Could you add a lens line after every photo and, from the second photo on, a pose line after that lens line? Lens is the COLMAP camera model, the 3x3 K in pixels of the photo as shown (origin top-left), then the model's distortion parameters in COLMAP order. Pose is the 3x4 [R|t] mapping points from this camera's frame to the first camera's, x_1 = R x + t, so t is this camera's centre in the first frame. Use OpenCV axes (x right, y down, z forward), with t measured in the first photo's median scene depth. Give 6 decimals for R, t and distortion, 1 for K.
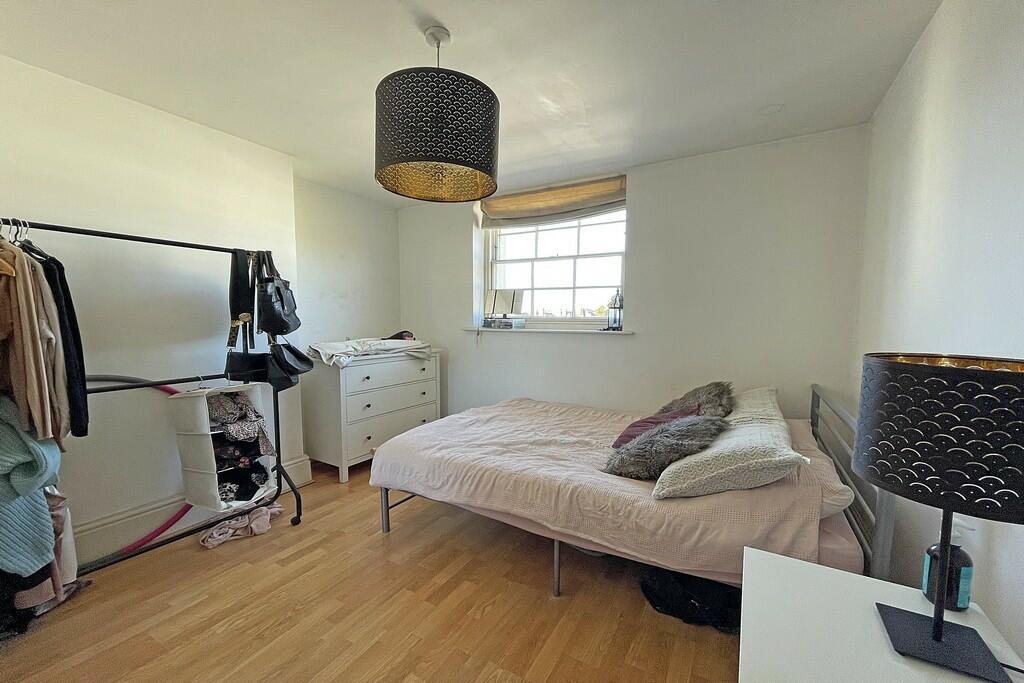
lens RADIAL K [[413.3, 0, 505.2], [0, 413.3, 348.4], [0, 0, 1]] dist [0.003538, 0.001064]
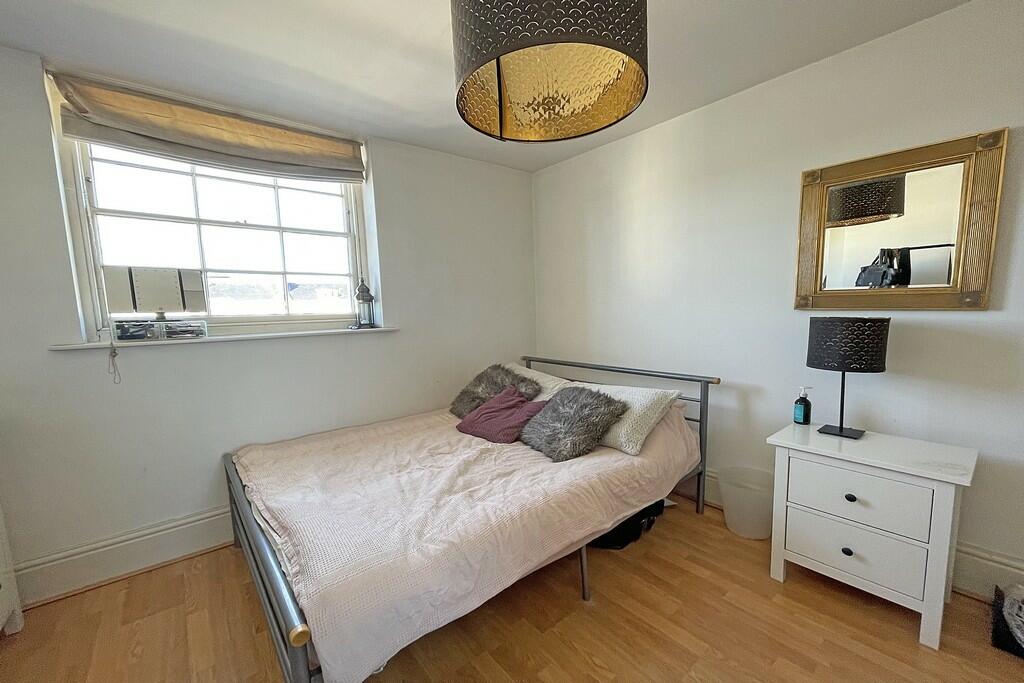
lens RADIAL K [[413.3, 0, 507.3], [0, 413.3, 348.1], [0, 0, 1]] dist [0.003538, 0.001064]
pose [[0.335114, -0.108680, 0.935889, -0.392003], [0.097189, 0.992013, 0.080397, -0.038697], [-0.937152, 0.064016, 0.343000, 0.408477]]
